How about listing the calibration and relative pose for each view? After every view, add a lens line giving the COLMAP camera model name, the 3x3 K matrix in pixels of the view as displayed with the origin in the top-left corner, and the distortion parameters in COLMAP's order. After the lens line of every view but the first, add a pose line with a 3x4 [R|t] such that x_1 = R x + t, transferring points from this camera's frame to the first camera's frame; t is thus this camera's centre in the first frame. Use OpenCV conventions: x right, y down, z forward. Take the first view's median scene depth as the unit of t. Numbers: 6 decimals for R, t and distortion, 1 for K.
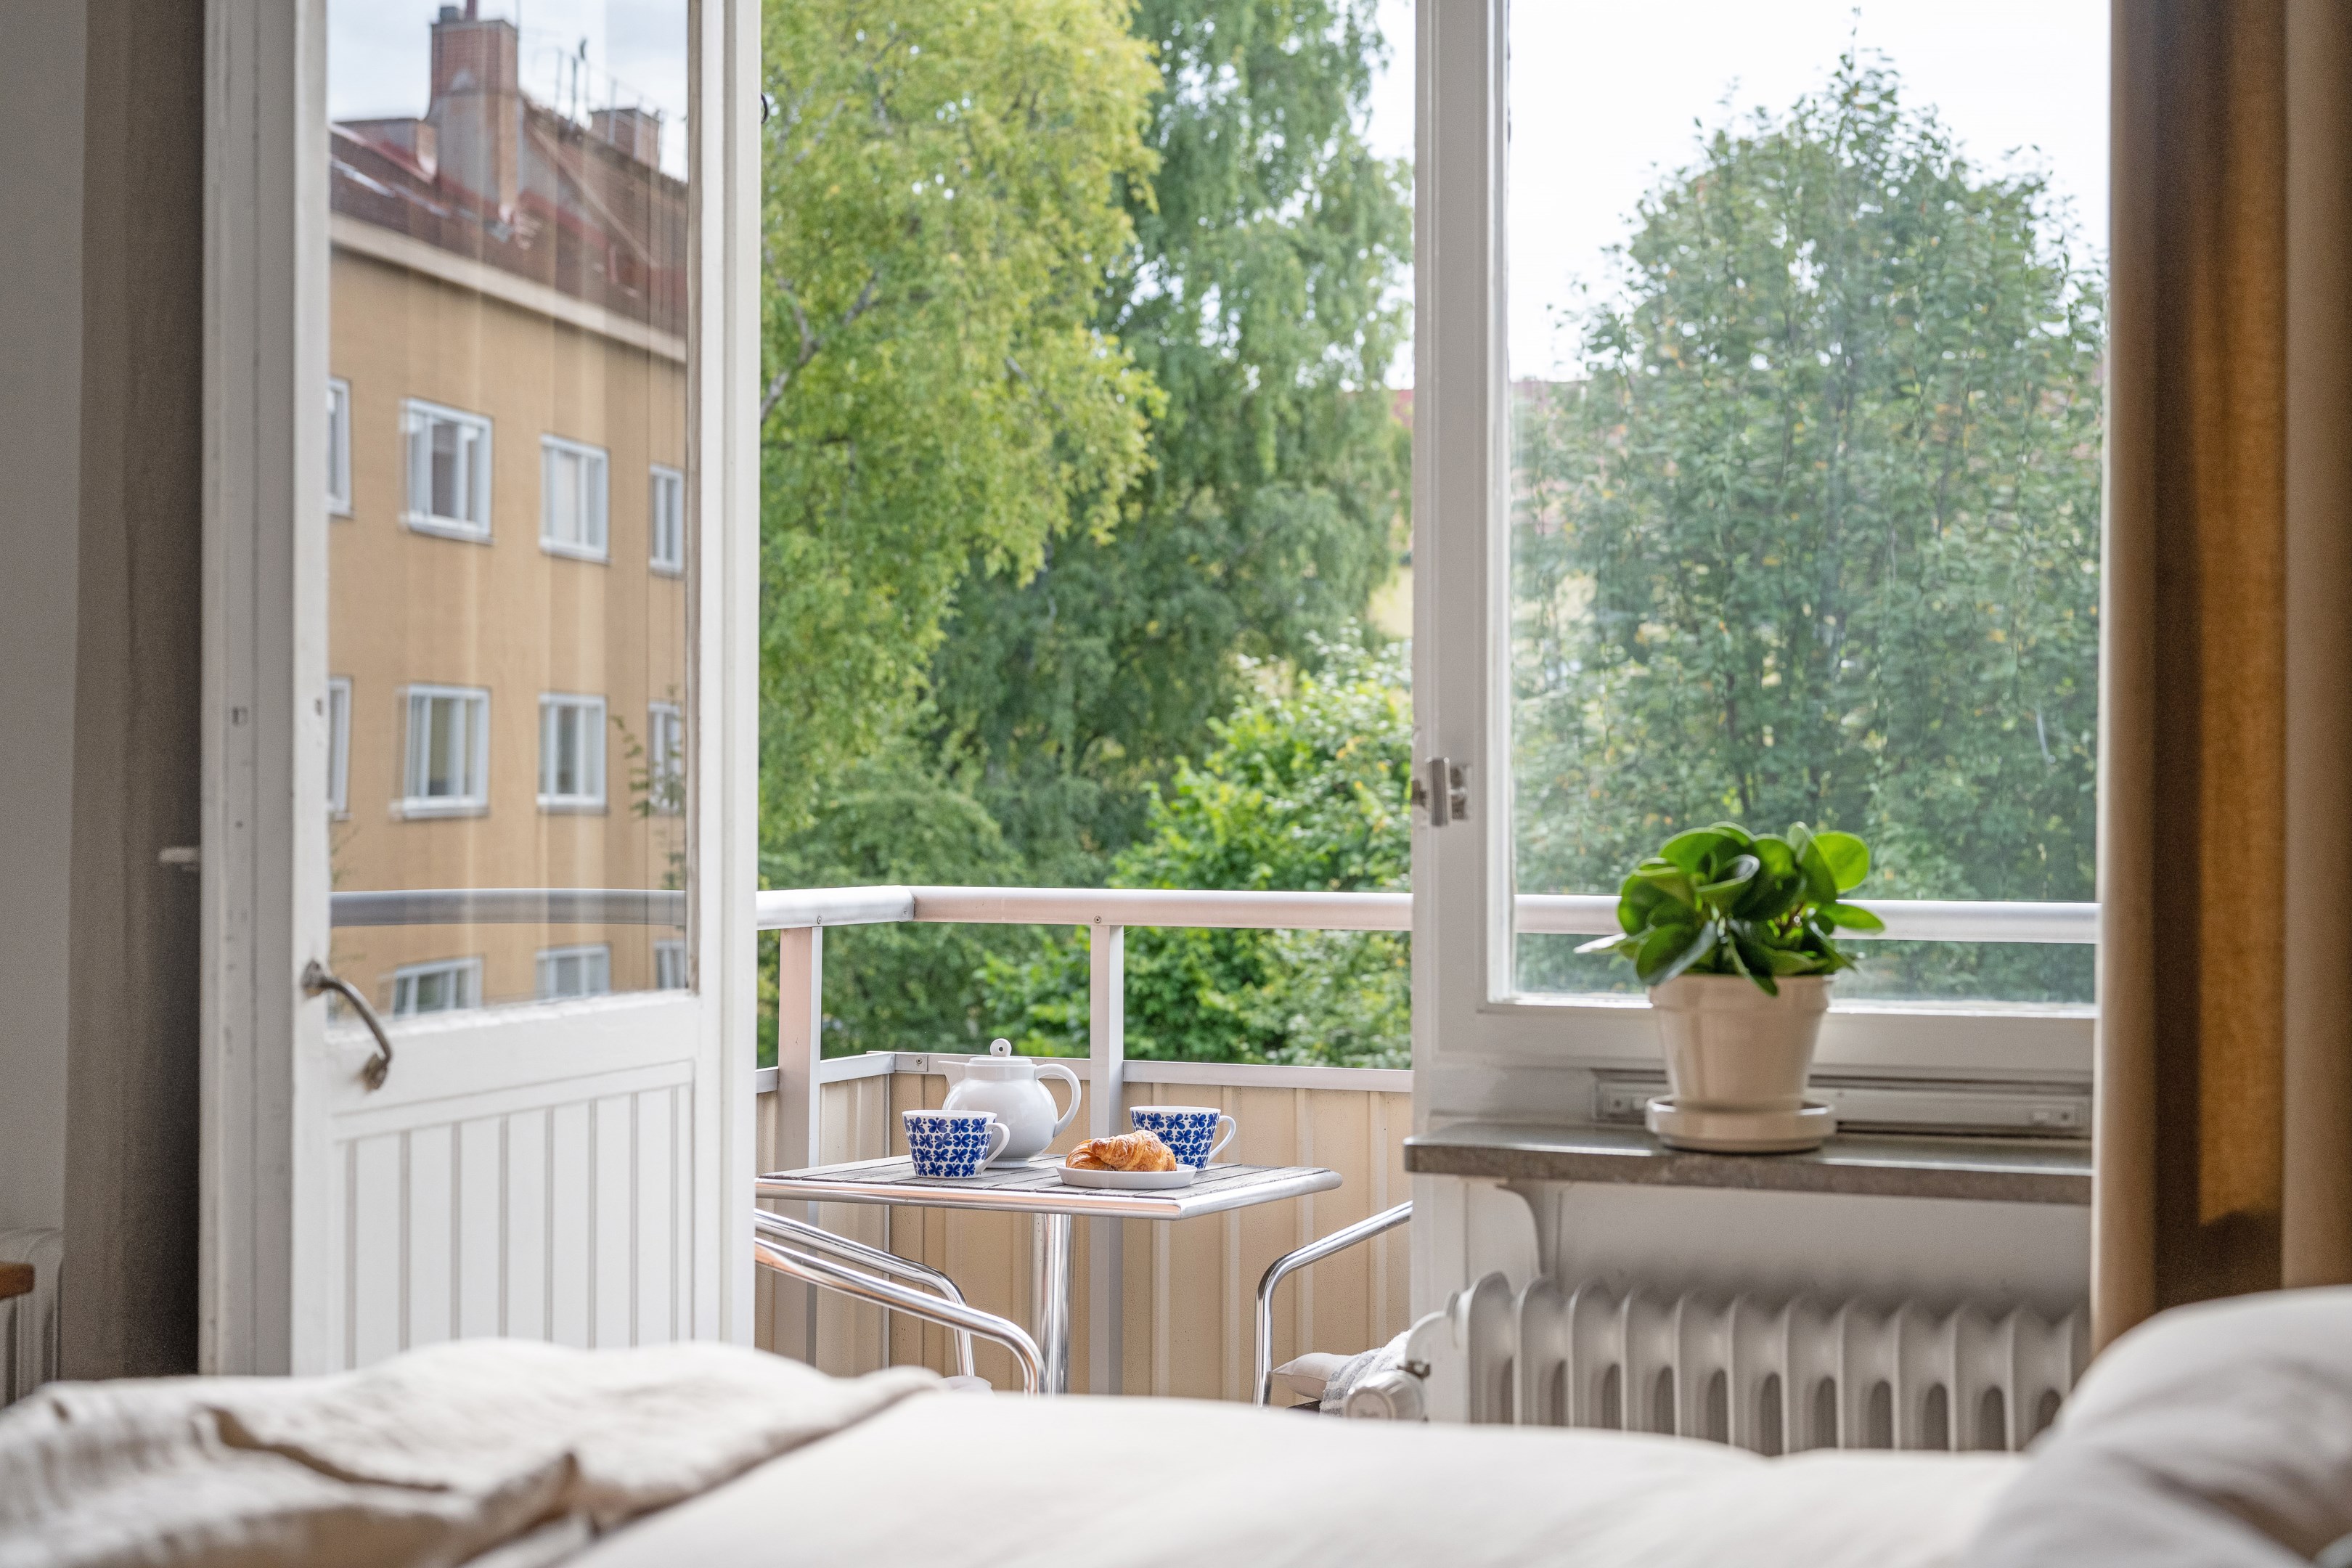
lens RADIAL K [[3390.7, 0, 1176.0], [0, 3390.7, 784.0], [0, 0, 1]] dist [0.011061, 0.012451]
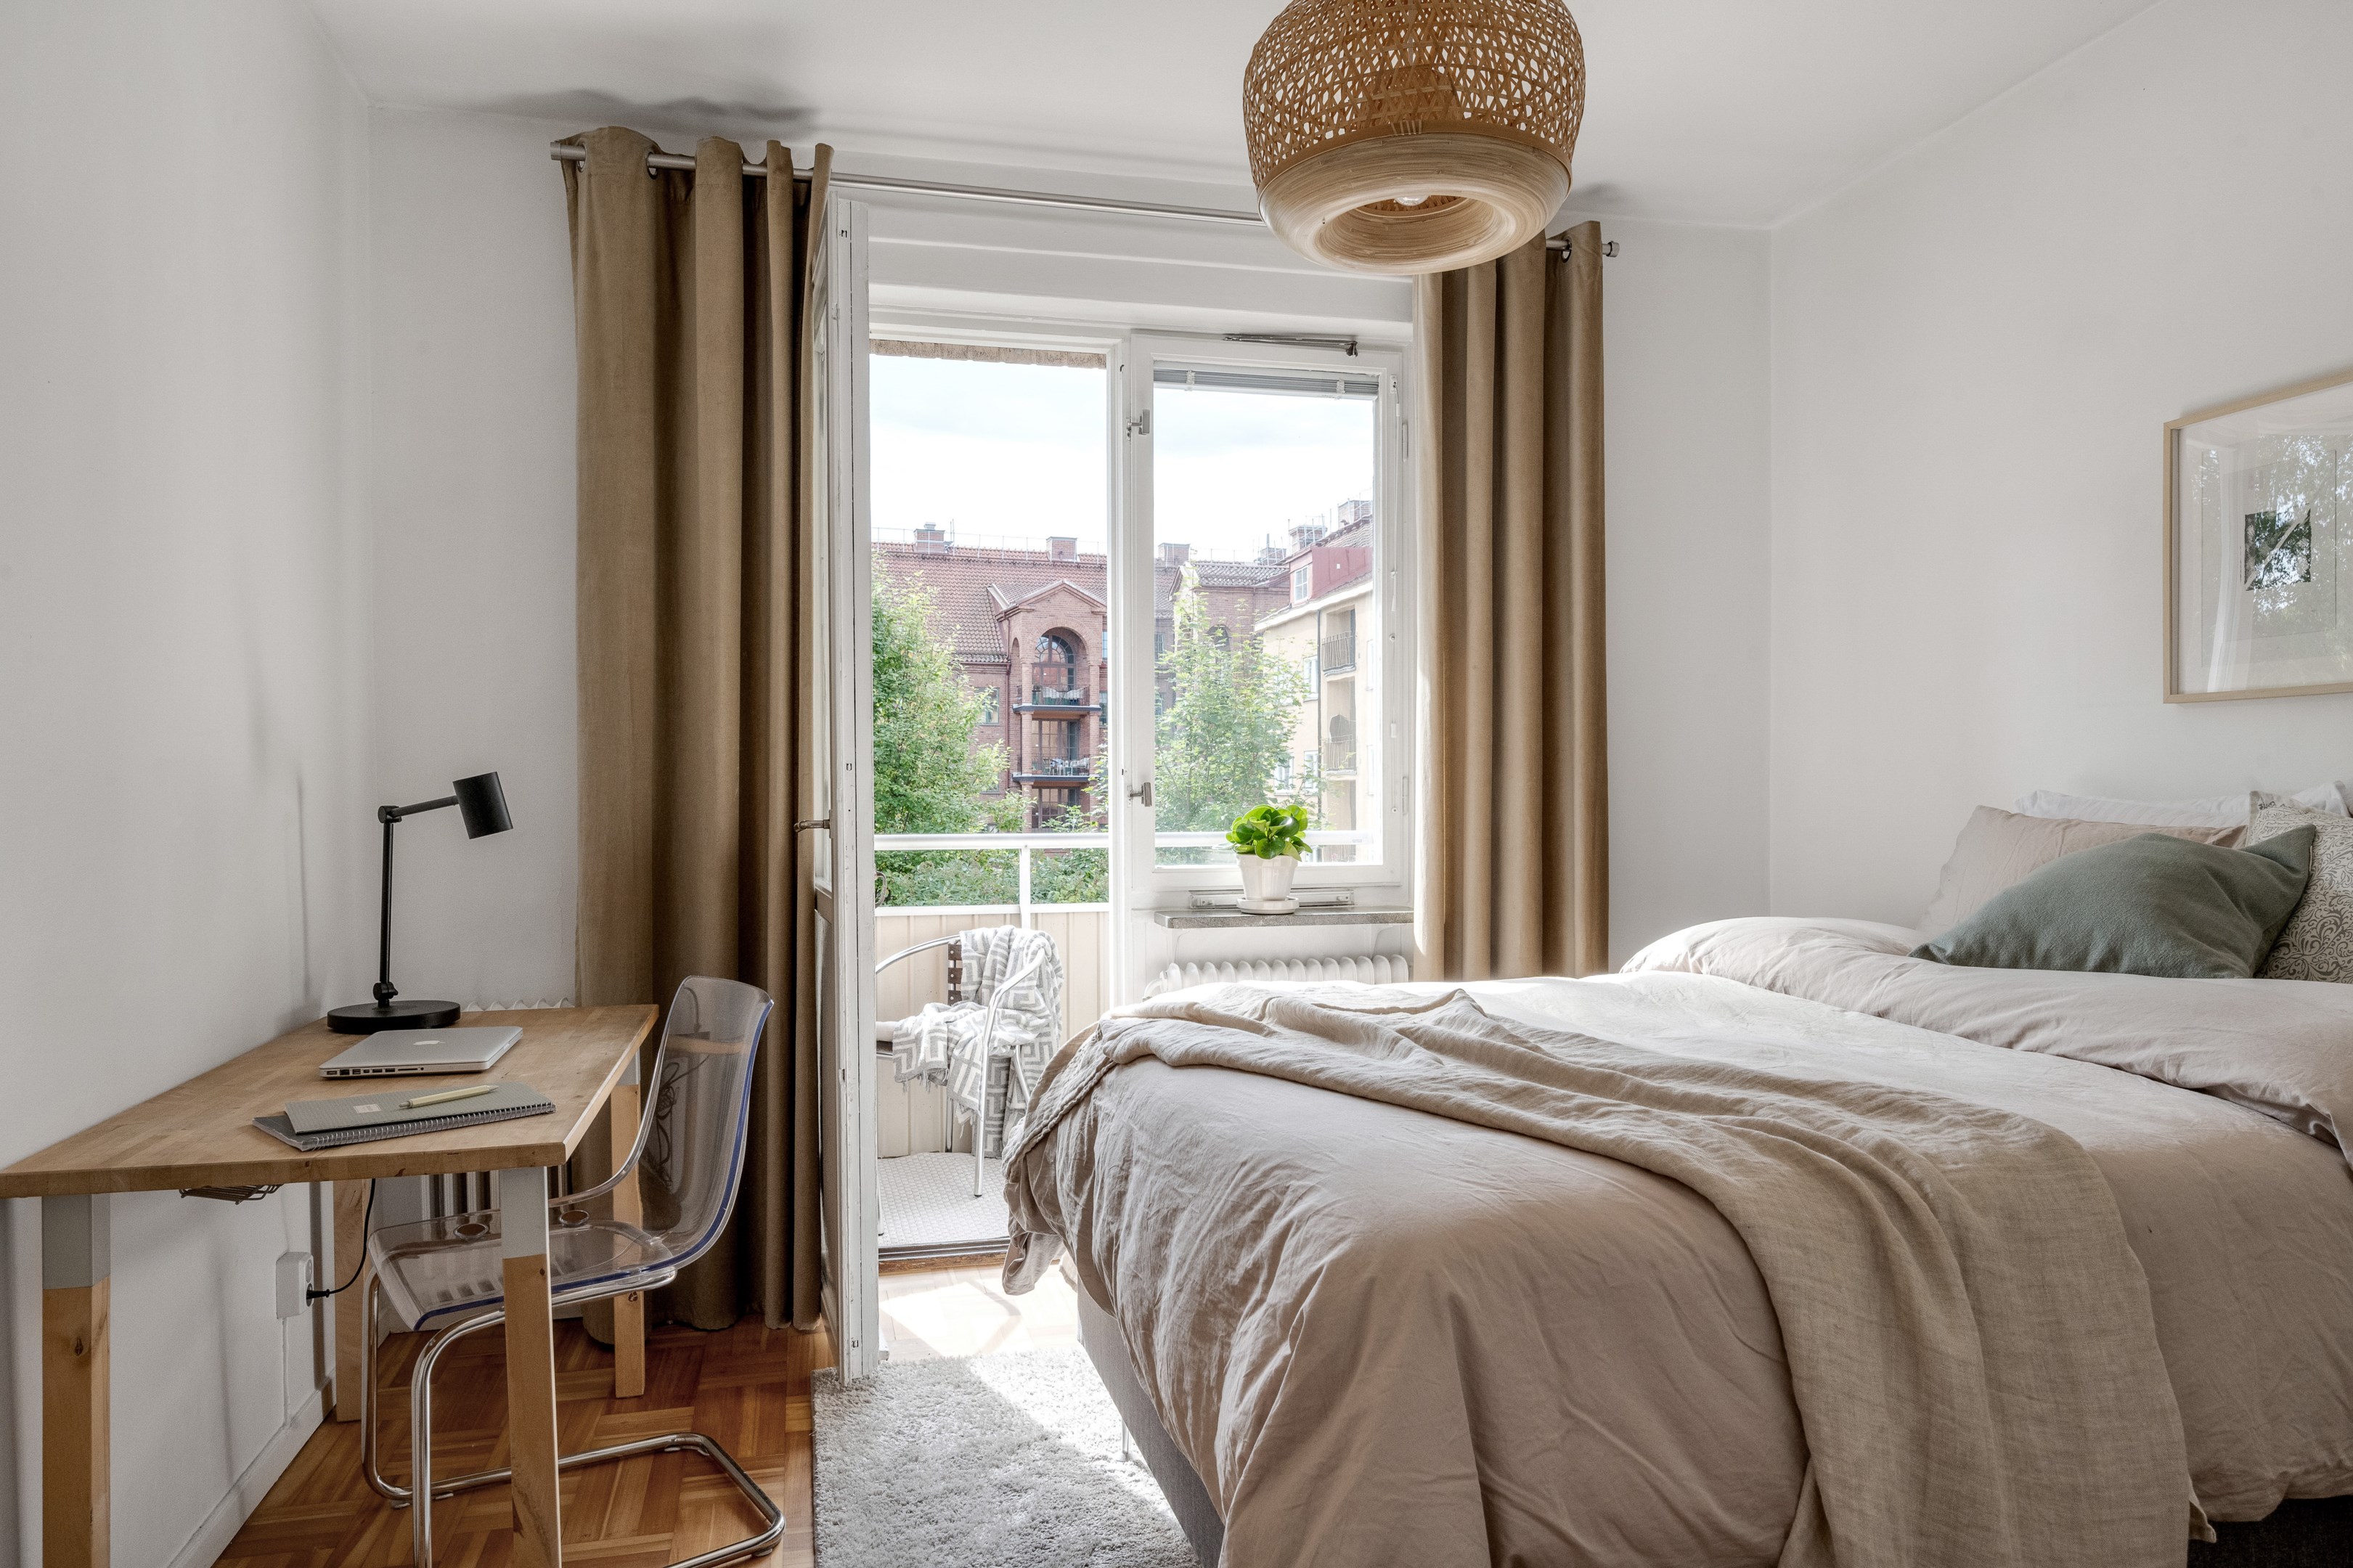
lens RADIAL K [[1548.6, 0, 1179.5], [0, 1548.6, 796.0], [0, 0, 1]] dist [-0.000902, -0.000049]
pose [[0.801121, -0.006196, 0.598470, -0.070269], [0.002444, 0.999972, 0.007081, -0.000693], [-0.598497, -0.004210, 0.801114, -0.005607]]
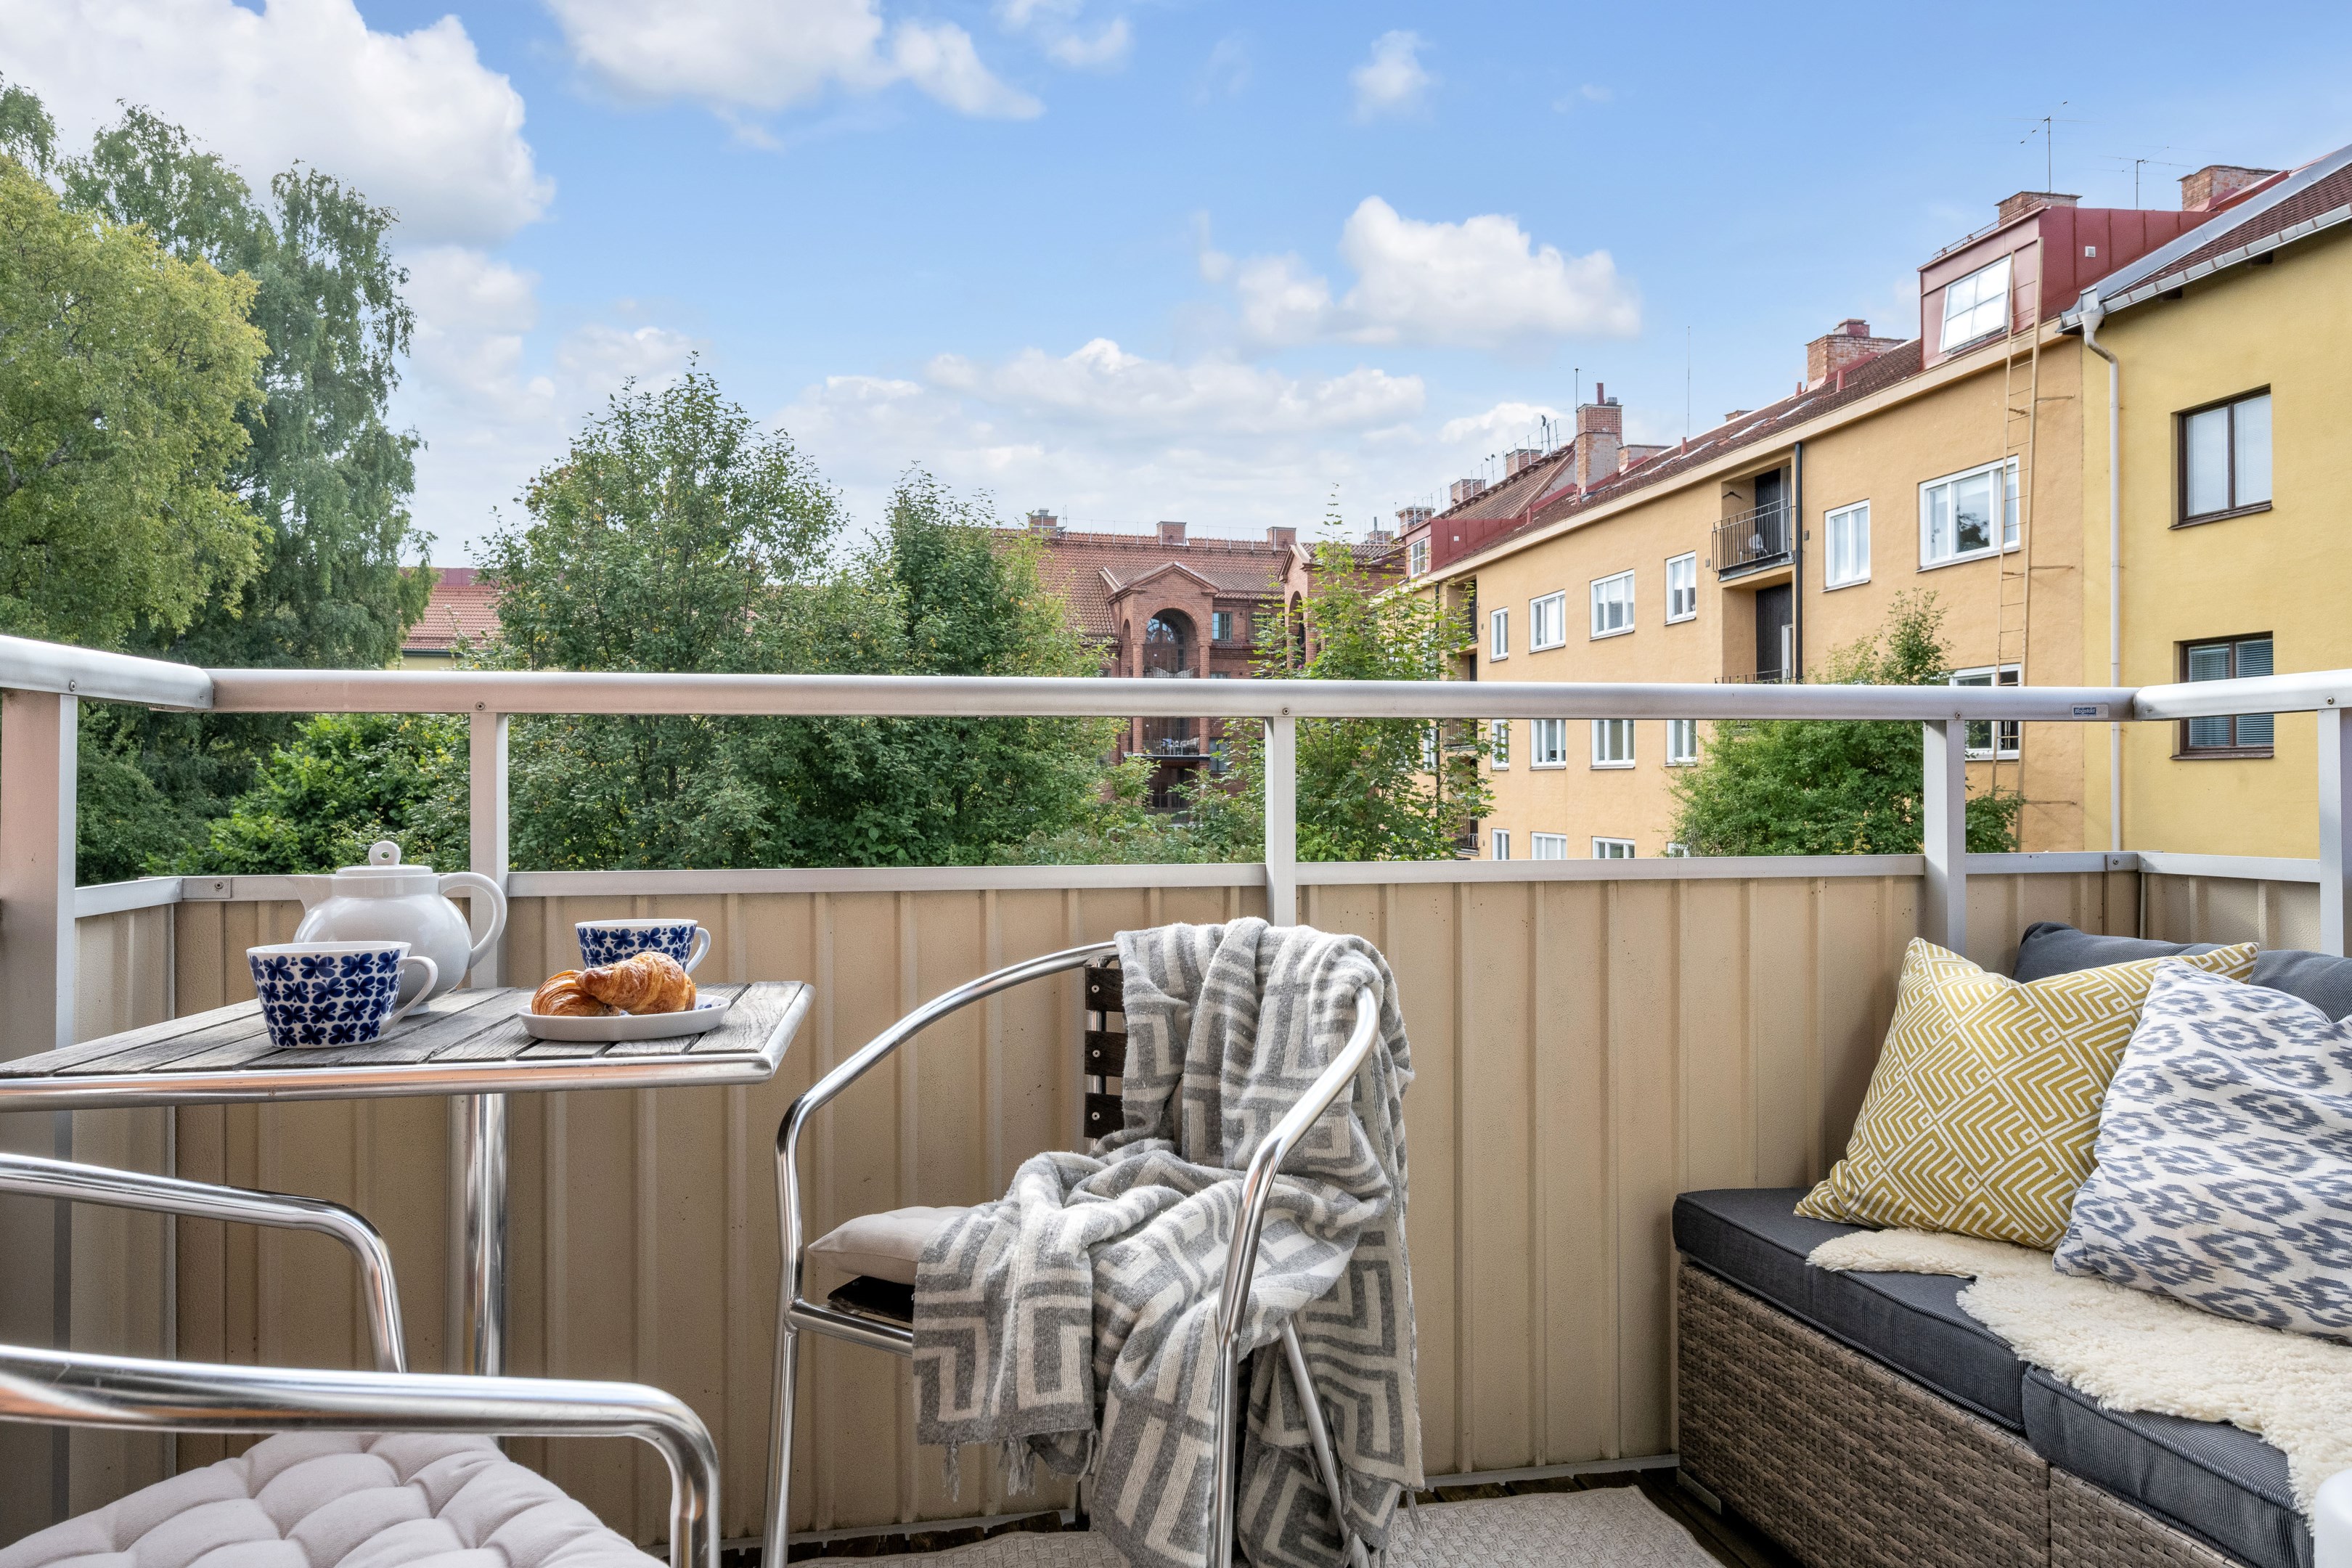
lens RADIAL K [[1441.7, 0, 1176.0], [0, 1441.7, 784.0], [0, 0, 1]] dist [-0.011876, 0.002724]
pose [[0.839735, -0.005397, 0.542969, -0.012436], [0.001502, 0.999970, 0.007616, 0.009809], [-0.542994, -0.005580, 0.839718, 0.104432]]
